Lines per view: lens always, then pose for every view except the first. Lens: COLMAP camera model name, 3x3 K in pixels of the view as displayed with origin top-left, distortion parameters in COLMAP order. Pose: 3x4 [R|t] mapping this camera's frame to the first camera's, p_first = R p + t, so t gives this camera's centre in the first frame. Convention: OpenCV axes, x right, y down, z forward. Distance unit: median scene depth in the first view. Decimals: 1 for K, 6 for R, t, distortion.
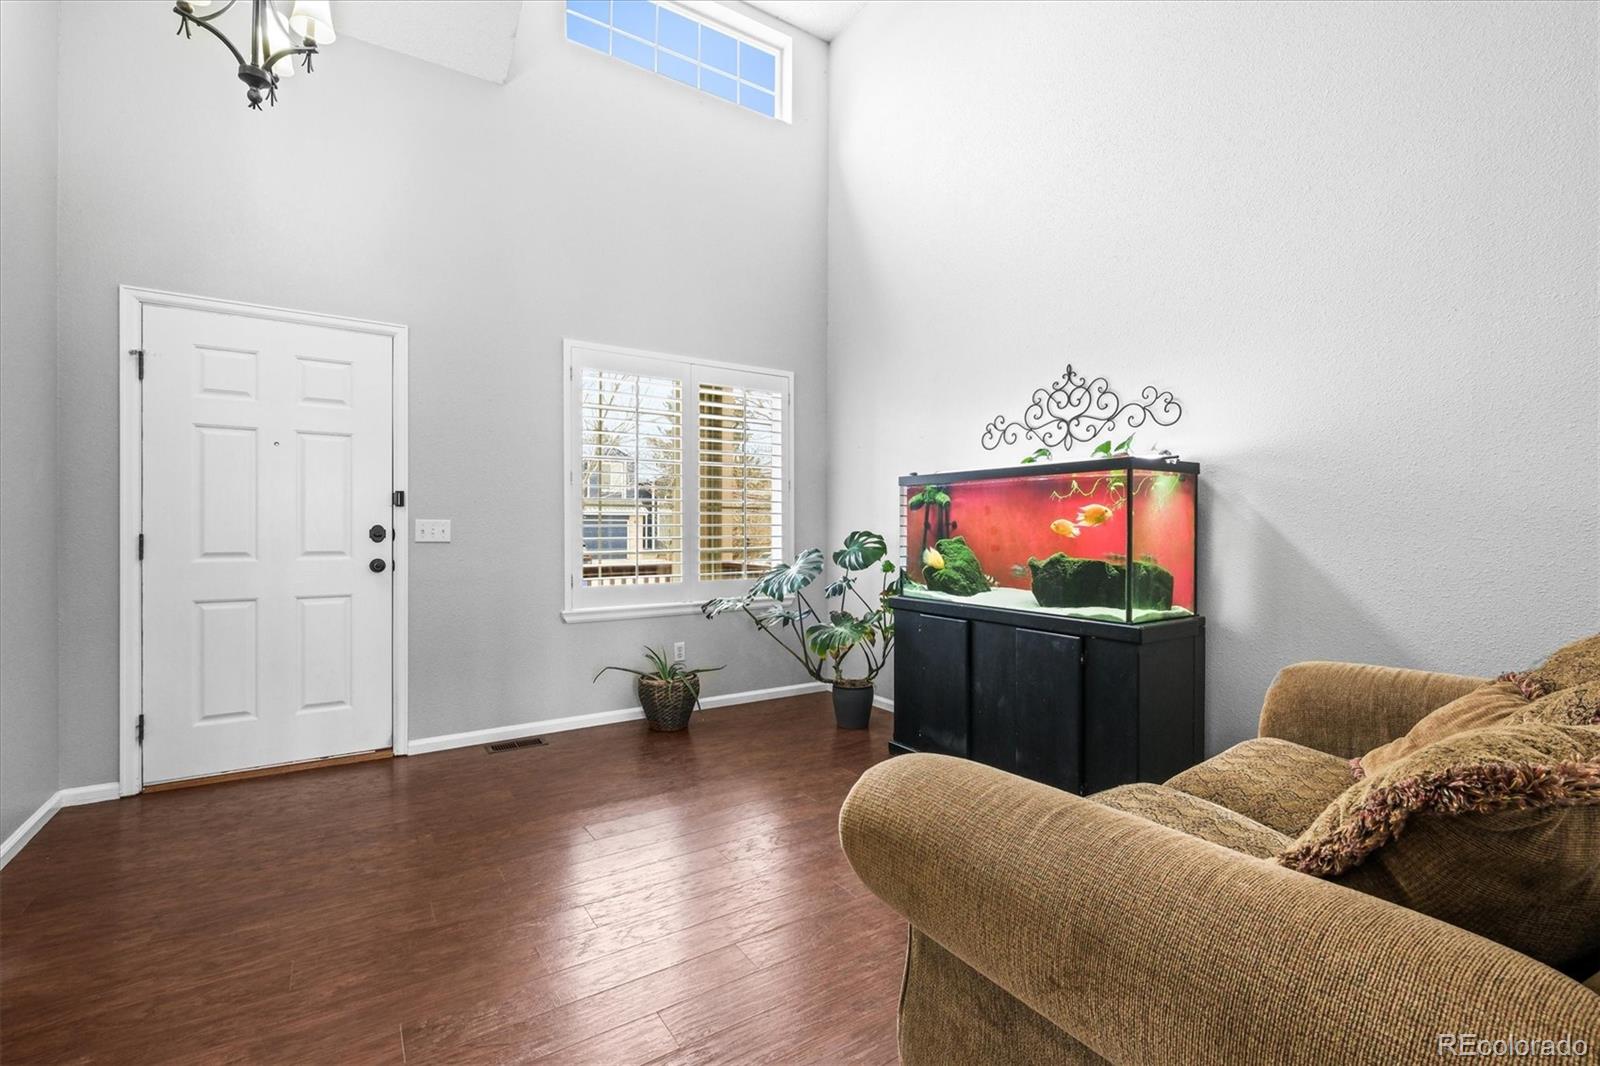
lens RADIAL K [[703.0, 0, 797.2], [0, 703.0, 531.6], [0, 0, 1]] dist [-0.004374, 0.000138]
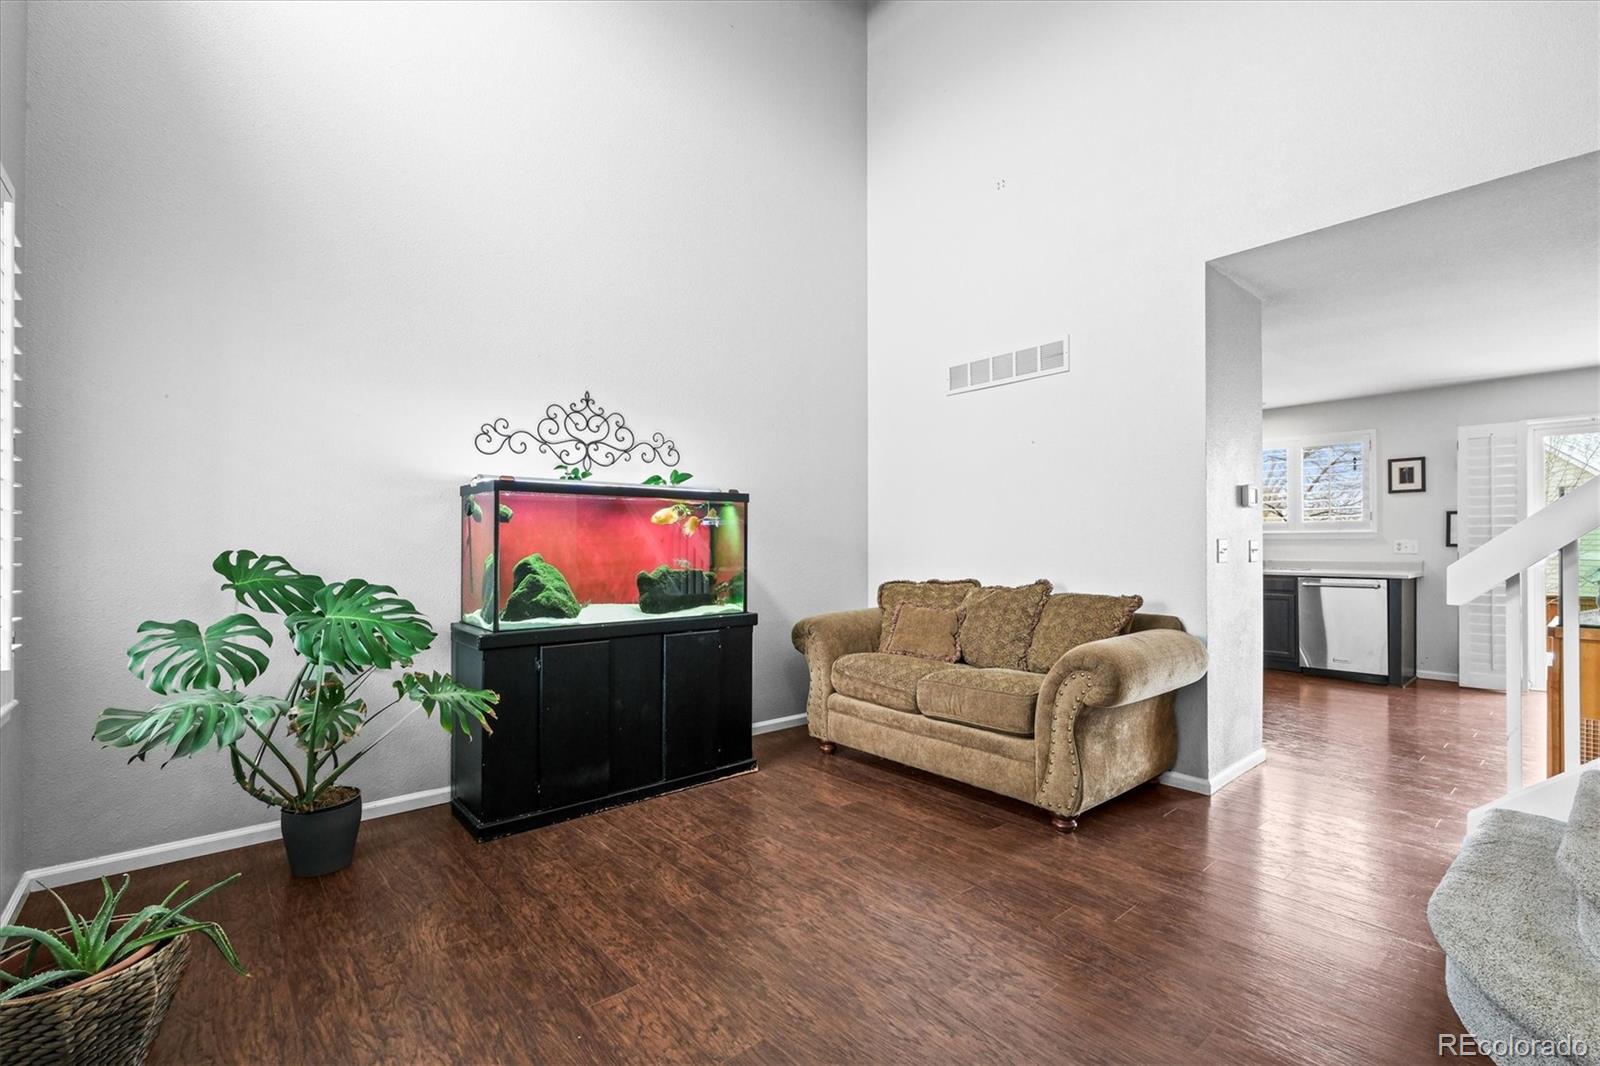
lens RADIAL K [[703.0, 0, 796.7], [0, 703.0, 537.1], [0, 0, 1]] dist [-0.004374, 0.000138]
pose [[-0.120055, 0.005326, 0.992753, -0.716949], [0.001989, 0.999985, -0.005125, -0.009504], [-0.992765, 0.001360, -0.120064, 0.816452]]
